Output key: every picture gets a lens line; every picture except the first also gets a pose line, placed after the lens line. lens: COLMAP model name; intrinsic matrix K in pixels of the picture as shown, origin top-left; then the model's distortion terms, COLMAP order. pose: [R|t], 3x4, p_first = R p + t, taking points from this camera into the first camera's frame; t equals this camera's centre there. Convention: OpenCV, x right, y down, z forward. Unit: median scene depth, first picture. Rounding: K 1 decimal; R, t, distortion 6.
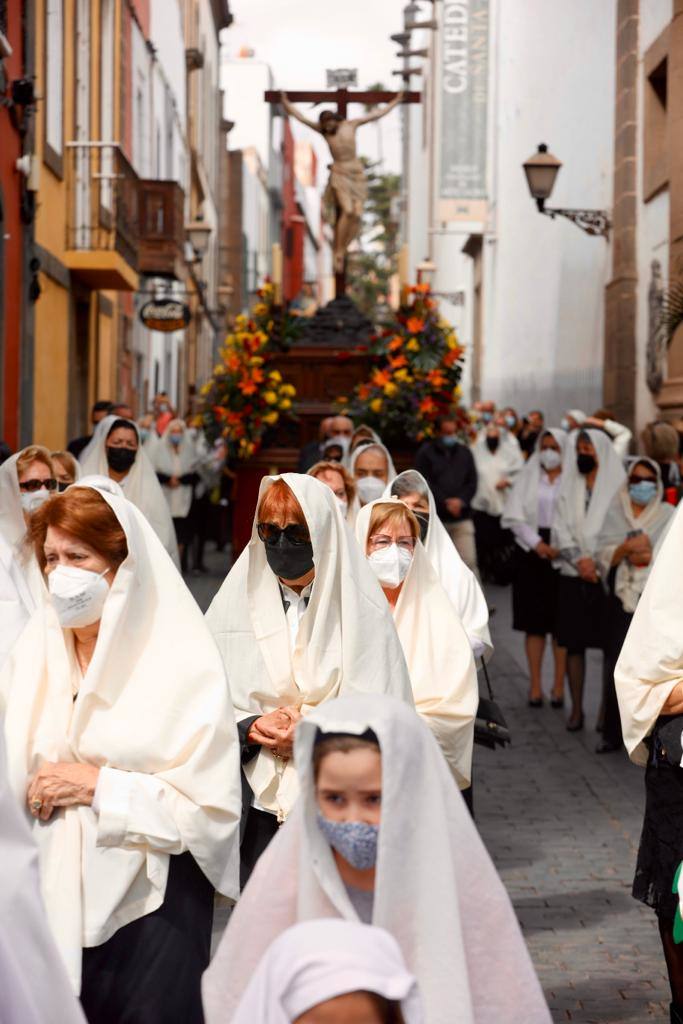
lens RADIAL K [[2540.6, 0, 341.5], [0, 2540.6, 512.0], [0, 0, 1]] dist [0.046528, 0.089521]
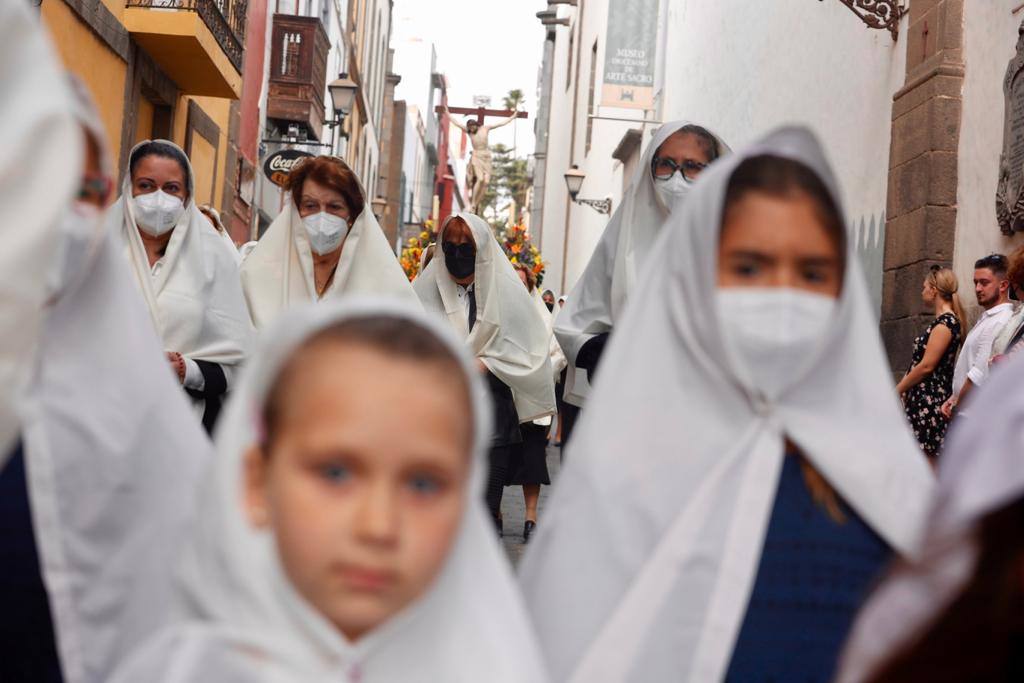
lens RADIAL K [[1854.1, 0, 512.0], [0, 1854.1, 341.5], [0, 0, 1]] dist [-0.266334, 0.025334]
pose [[0.998229, 0.055325, 0.021879, -0.005000], [-0.054376, 0.997644, -0.041837, 0.002988], [-0.024142, 0.040574, 0.998885, 0.323901]]
